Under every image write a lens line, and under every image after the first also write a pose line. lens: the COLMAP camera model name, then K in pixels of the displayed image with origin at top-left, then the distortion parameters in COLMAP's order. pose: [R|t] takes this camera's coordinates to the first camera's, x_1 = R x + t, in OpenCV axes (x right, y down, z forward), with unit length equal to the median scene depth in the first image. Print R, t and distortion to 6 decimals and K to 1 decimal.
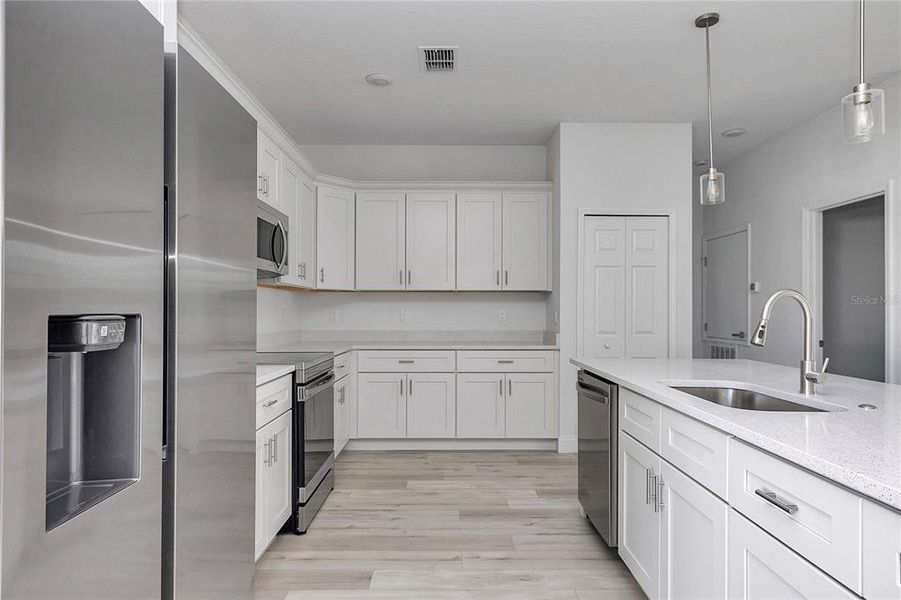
lens RADIAL K [[524.7, 0, 451.7], [0, 524.7, 306.8], [0, 0, 1]] dist [0.024971, 0.000093]
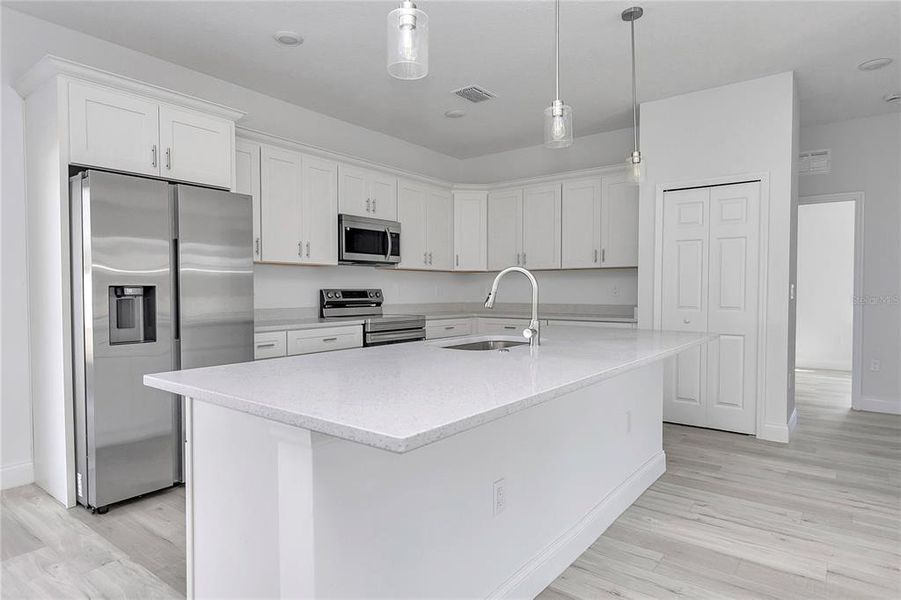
lens RADIAL K [[524.7, 0, 452.8], [0, 524.7, 297.8], [0, 0, 1]] dist [0.024971, 0.000093]
pose [[0.782635, 0.007988, -0.622429, 0.565468], [0.006484, 0.999759, 0.020984, 0.007449], [0.622447, -0.020458, 0.782395, -0.049177]]
